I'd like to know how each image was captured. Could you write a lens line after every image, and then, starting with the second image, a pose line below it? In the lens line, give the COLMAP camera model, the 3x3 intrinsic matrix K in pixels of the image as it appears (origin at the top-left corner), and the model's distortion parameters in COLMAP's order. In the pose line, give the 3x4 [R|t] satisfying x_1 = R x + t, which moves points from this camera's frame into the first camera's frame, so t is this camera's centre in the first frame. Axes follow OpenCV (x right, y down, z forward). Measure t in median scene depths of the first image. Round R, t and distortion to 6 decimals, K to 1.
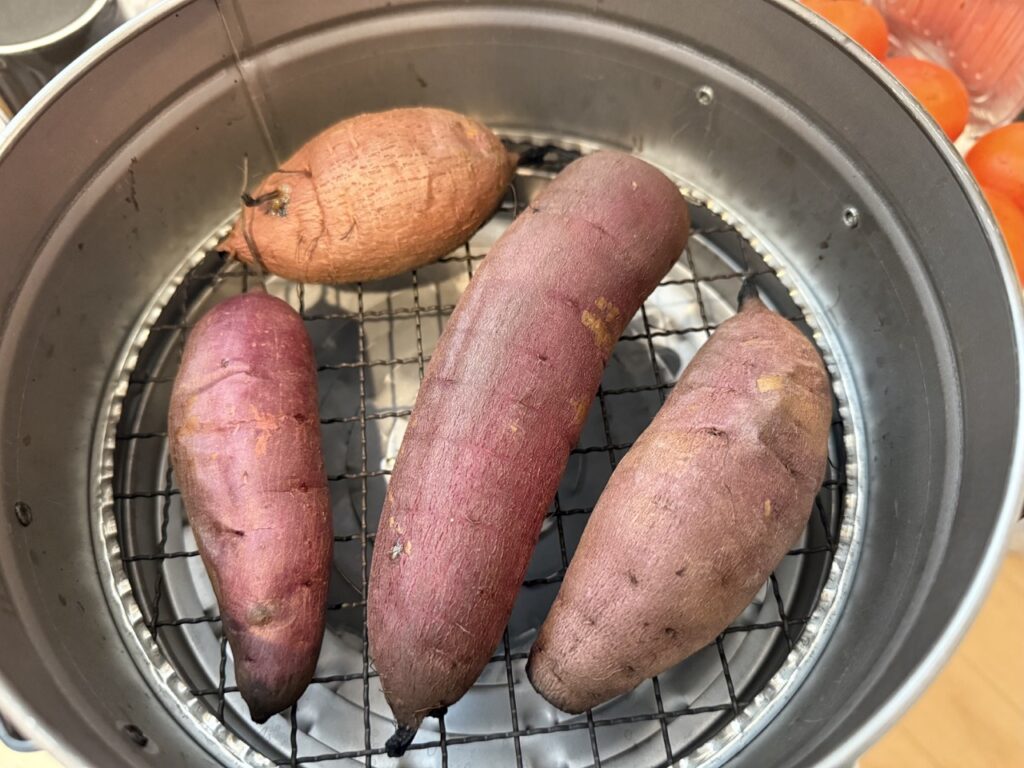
lens RADIAL K [[734.6, 0, 503.8], [0, 734.6, 379.4], [0, 0, 1]] dist [0.048555, -0.001687]
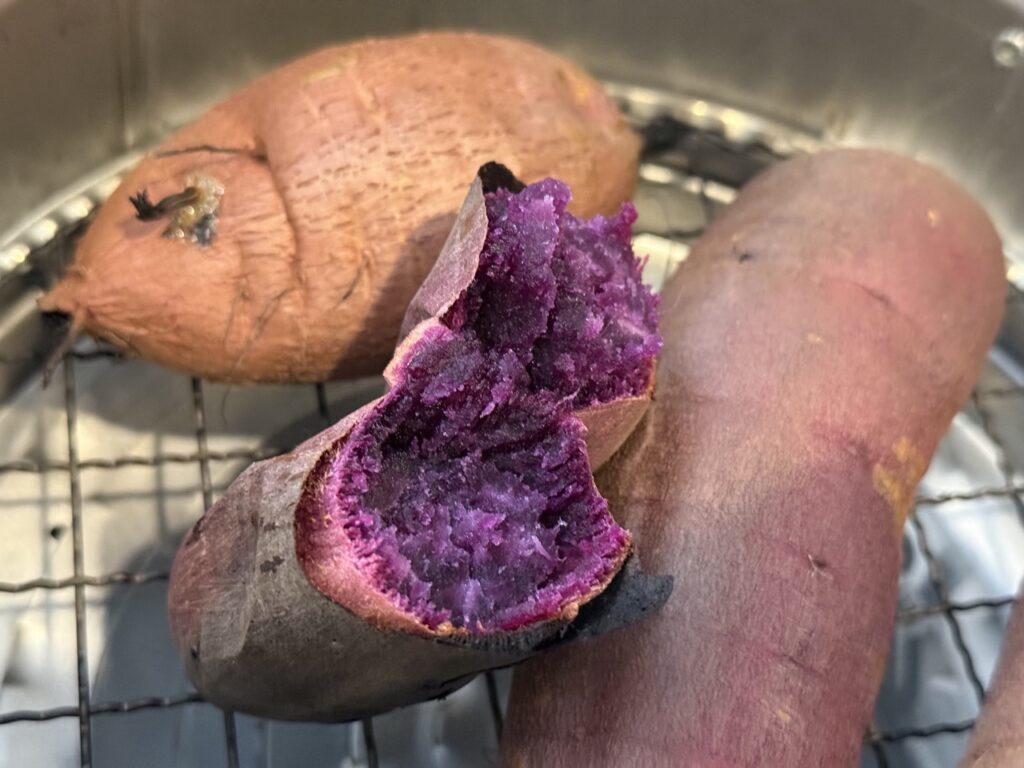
lens RADIAL K [[1410.3, 0, 512.1], [0, 1410.3, 383.7], [0, 0, 1]] dist [0.169901, 0.000000]
pose [[0.976703, 0.022152, 0.213449, -0.303673], [-0.003222, 0.996059, -0.088629, -0.055143], [-0.214571, 0.085877, 0.972926, 0.097383]]
